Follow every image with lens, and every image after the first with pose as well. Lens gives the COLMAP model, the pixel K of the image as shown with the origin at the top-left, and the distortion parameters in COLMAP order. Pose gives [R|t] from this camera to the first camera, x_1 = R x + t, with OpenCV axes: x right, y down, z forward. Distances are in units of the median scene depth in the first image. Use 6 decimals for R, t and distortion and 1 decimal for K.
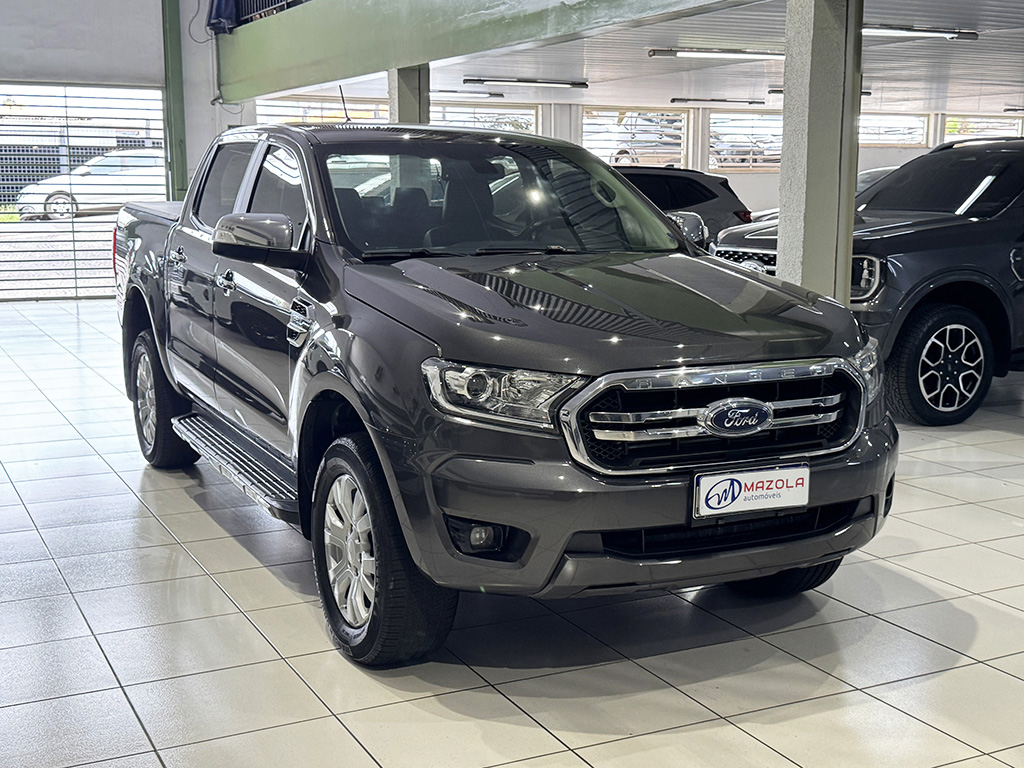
lens RADIAL K [[1298.7, 0, 512.0], [0, 1298.7, 381.9], [0, 0, 1]] dist [0.101335, 0.000000]
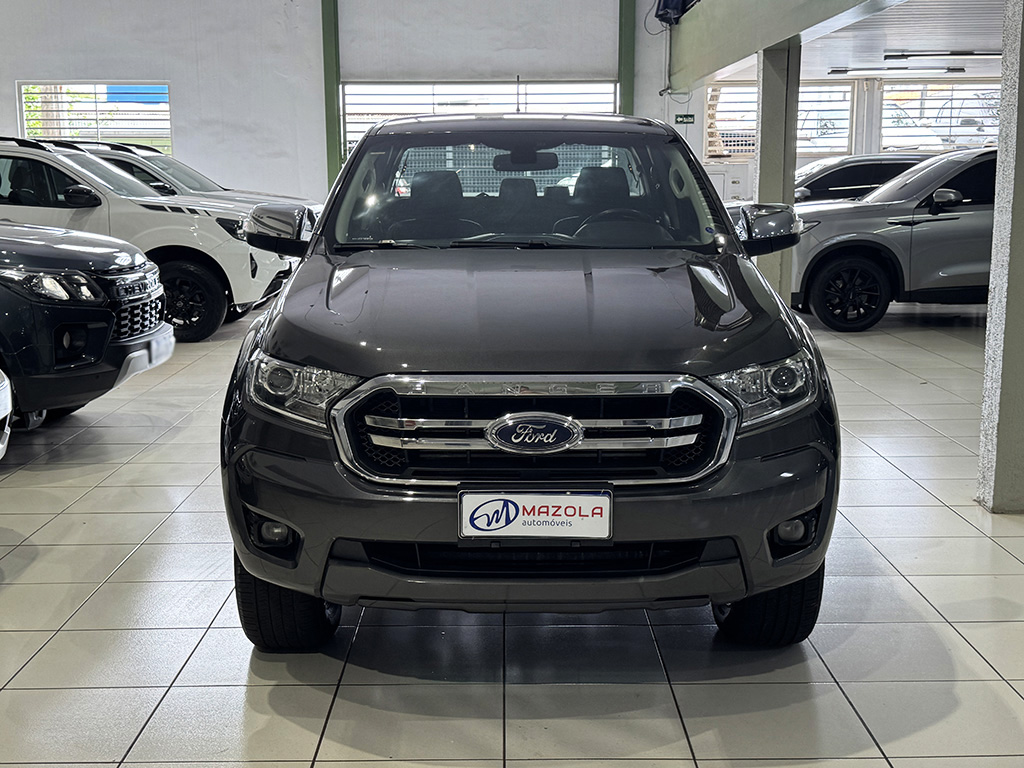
lens RADIAL K [[1298.7, 0, 509.8], [0, 1298.7, 385.4], [0, 0, 1]] dist [0.101335, 0.000000]
pose [[0.897198, 0.066222, -0.436635, 0.547580], [-0.060969, 0.997800, 0.026052, -0.028333], [0.437400, 0.003248, 0.899261, 0.179231]]
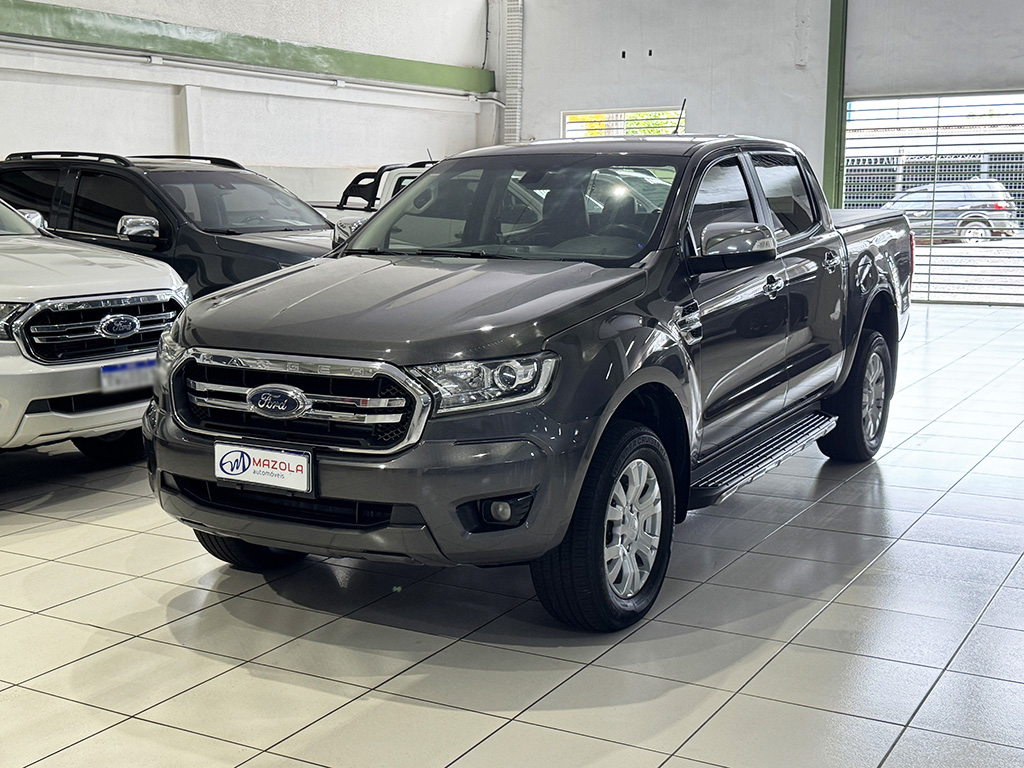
lens RADIAL K [[1298.7, 0, 510.7], [0, 1298.7, 379.5], [0, 0, 1]] dist [0.101335, 0.000000]
pose [[0.556077, 0.117699, -0.822754, 1.199434], [-0.123194, 0.990659, 0.058455, -0.081503], [0.821950, 0.068853, 0.565383, 0.528028]]
